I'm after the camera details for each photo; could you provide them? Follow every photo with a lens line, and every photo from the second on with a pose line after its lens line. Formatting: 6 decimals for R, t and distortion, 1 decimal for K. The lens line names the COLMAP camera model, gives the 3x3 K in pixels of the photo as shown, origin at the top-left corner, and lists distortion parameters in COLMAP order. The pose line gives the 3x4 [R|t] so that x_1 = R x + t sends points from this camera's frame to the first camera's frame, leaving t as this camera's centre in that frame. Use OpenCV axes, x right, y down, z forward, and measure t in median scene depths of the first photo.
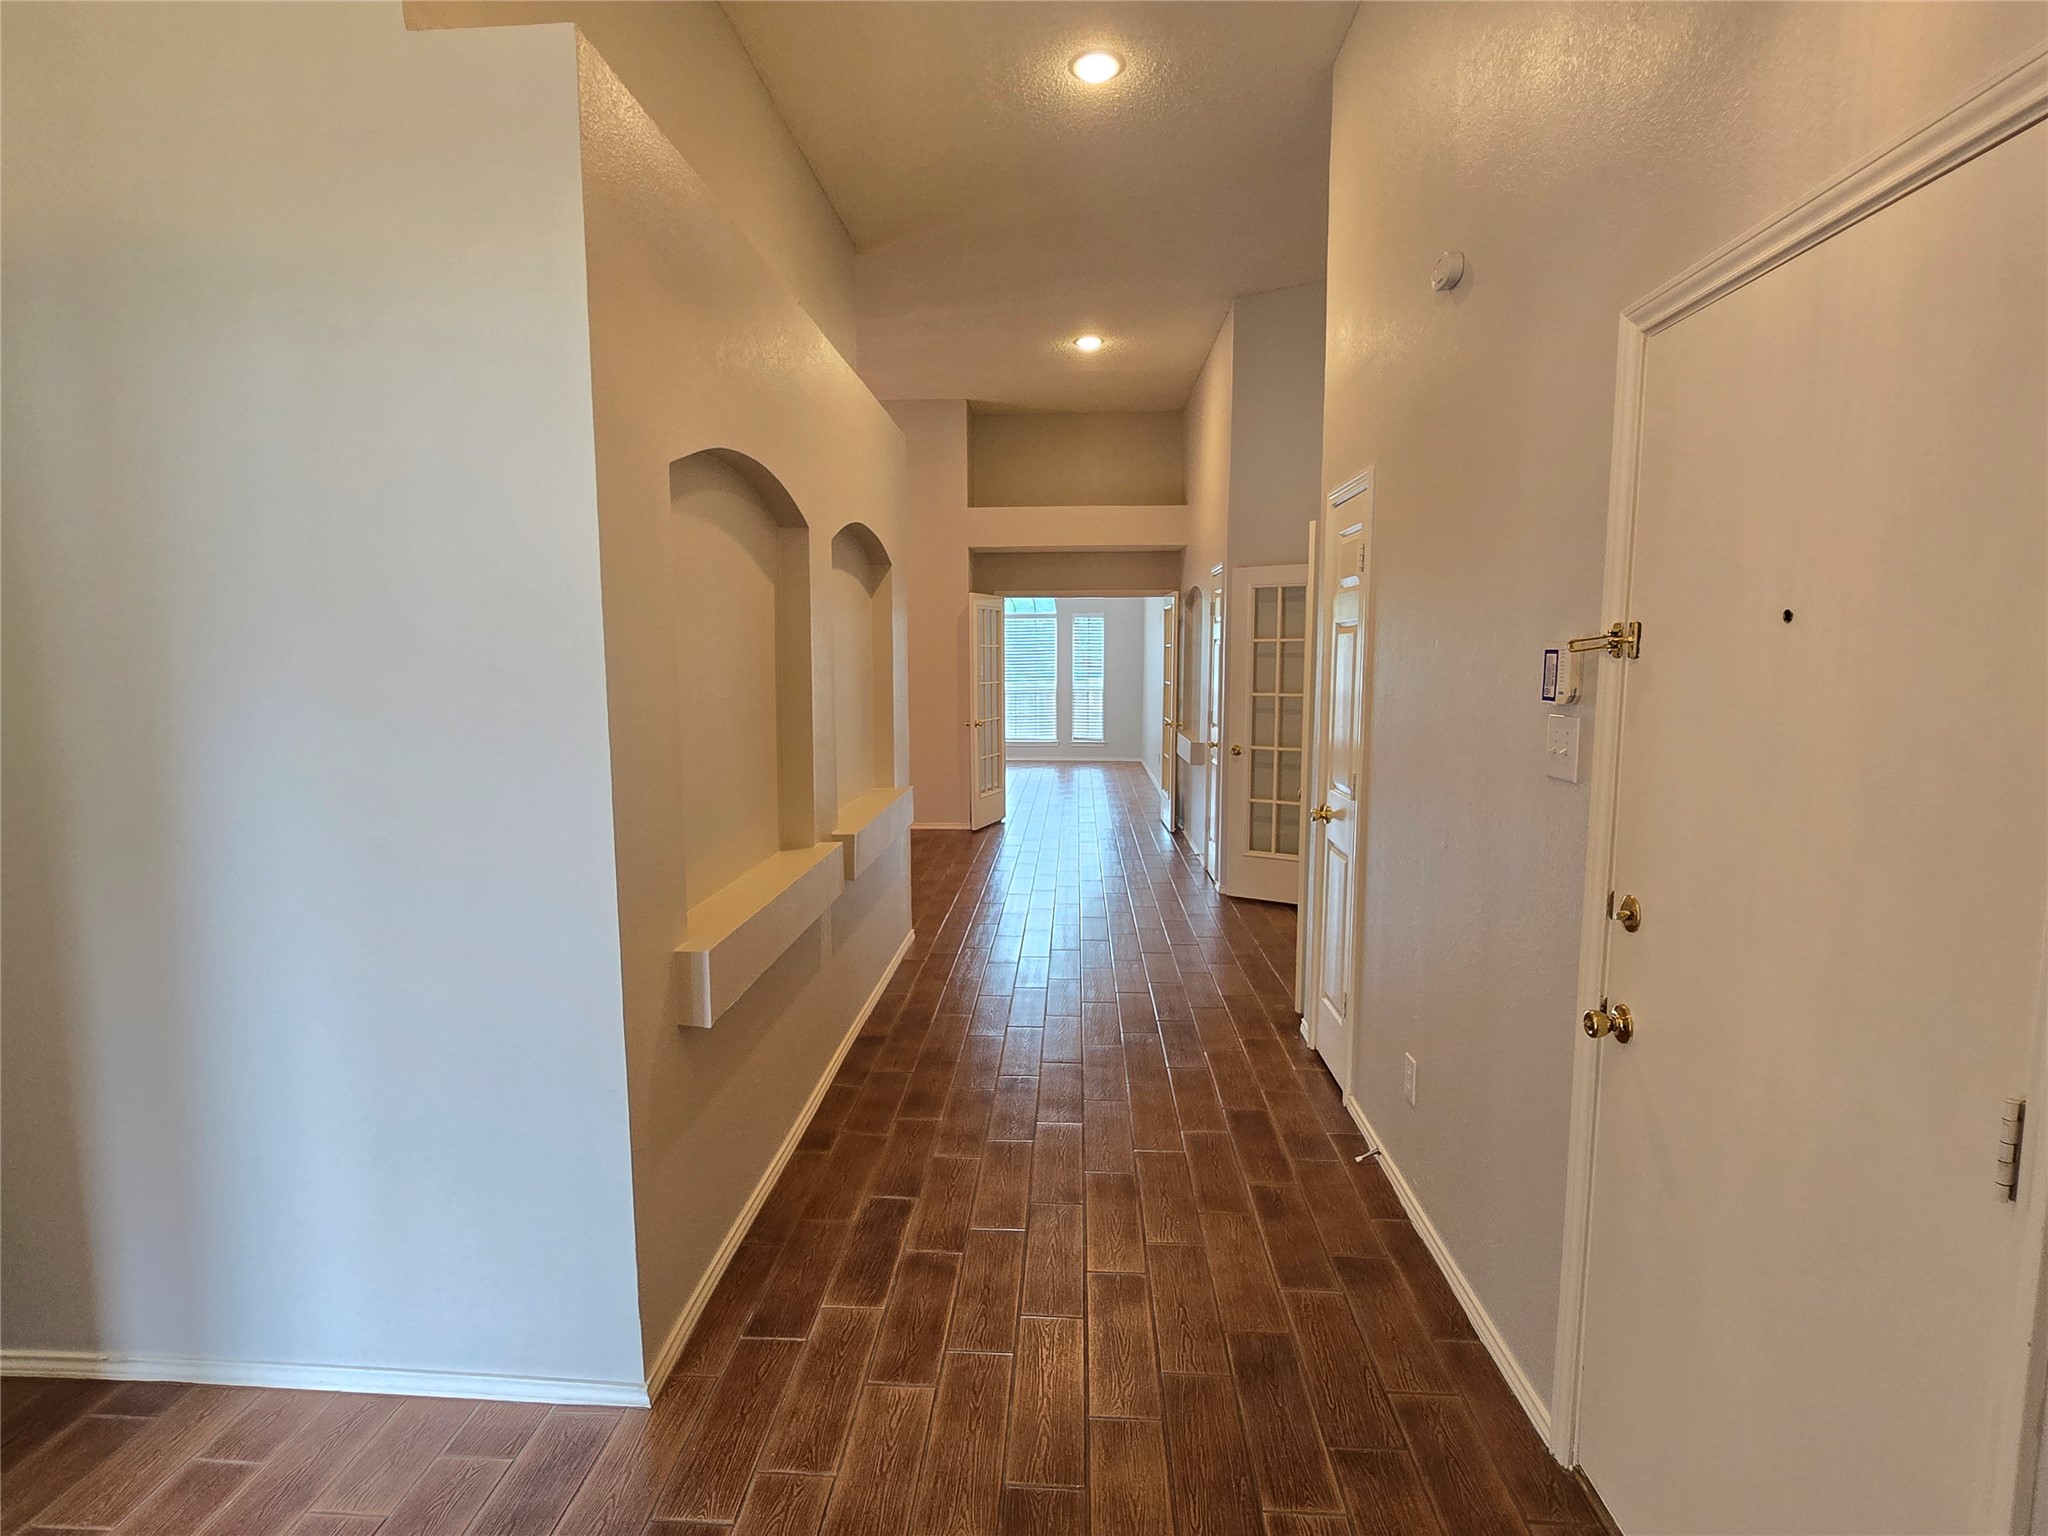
lens RADIAL K [[976.0, 0, 1024.0], [0, 976.0, 768.0], [0, 0, 1]] dist [0.001064, 0.000121]
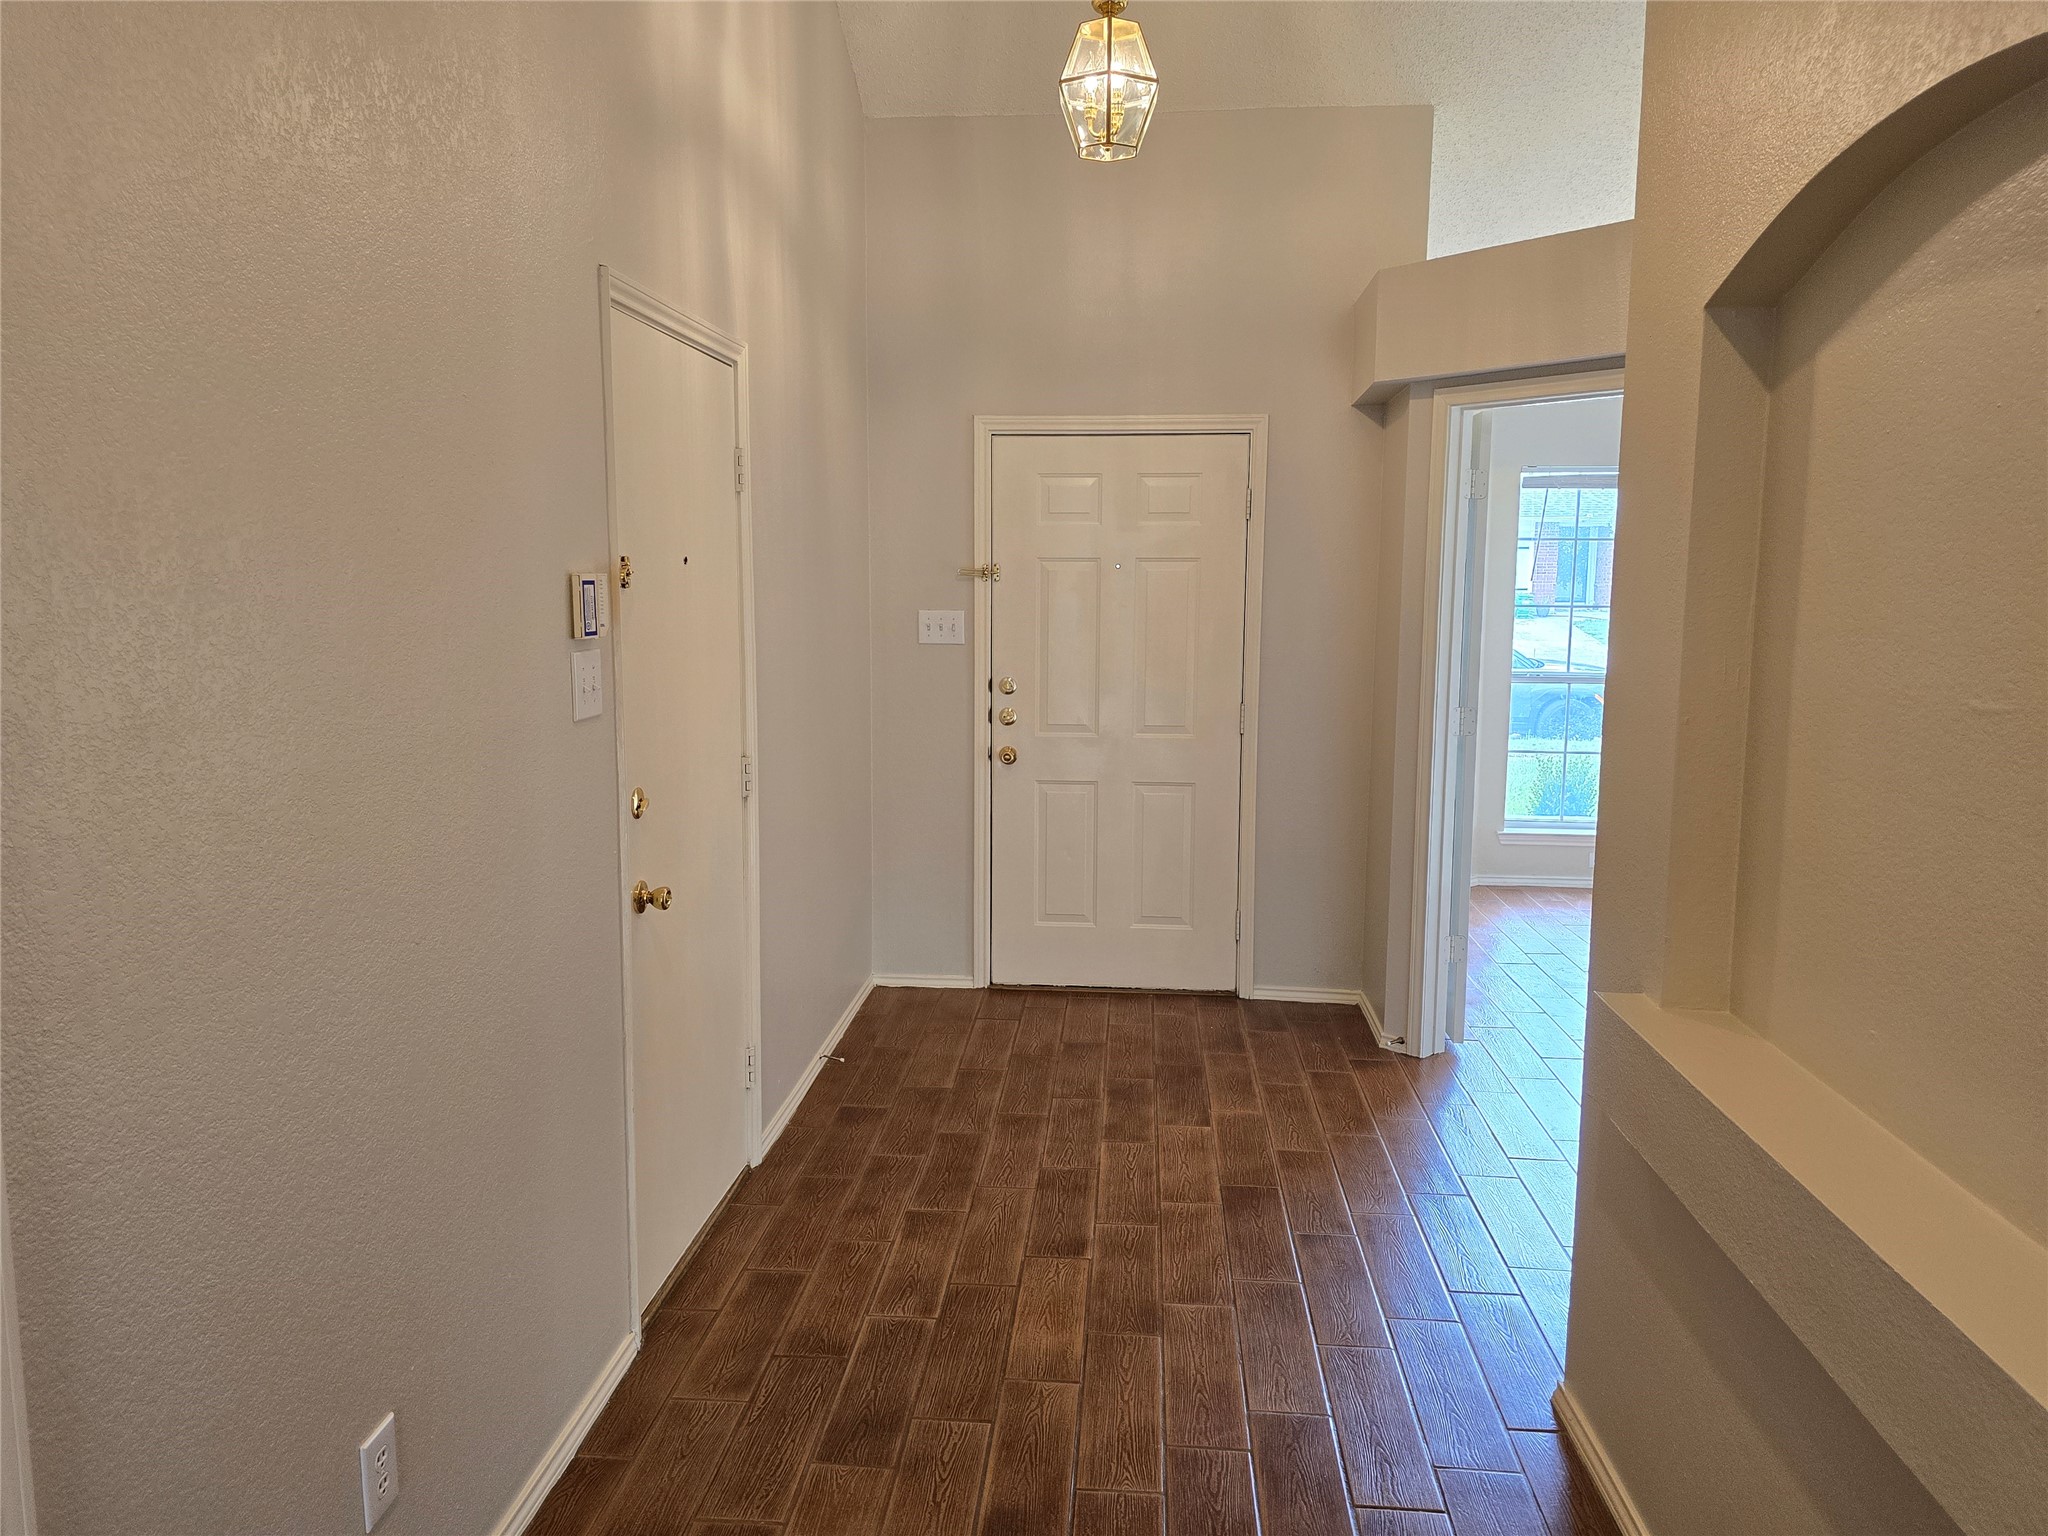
lens RADIAL K [[1570.9, 0, 1031.7], [0, 1570.9, 753.9], [0, 0, 1]] dist [0.075075, -0.085702]
pose [[-0.999819, -0.004863, 0.018394, 0.091122], [-0.000480, 0.972927, 0.231114, -0.303830], [-0.019020, 0.231063, -0.972753, 2.451393]]
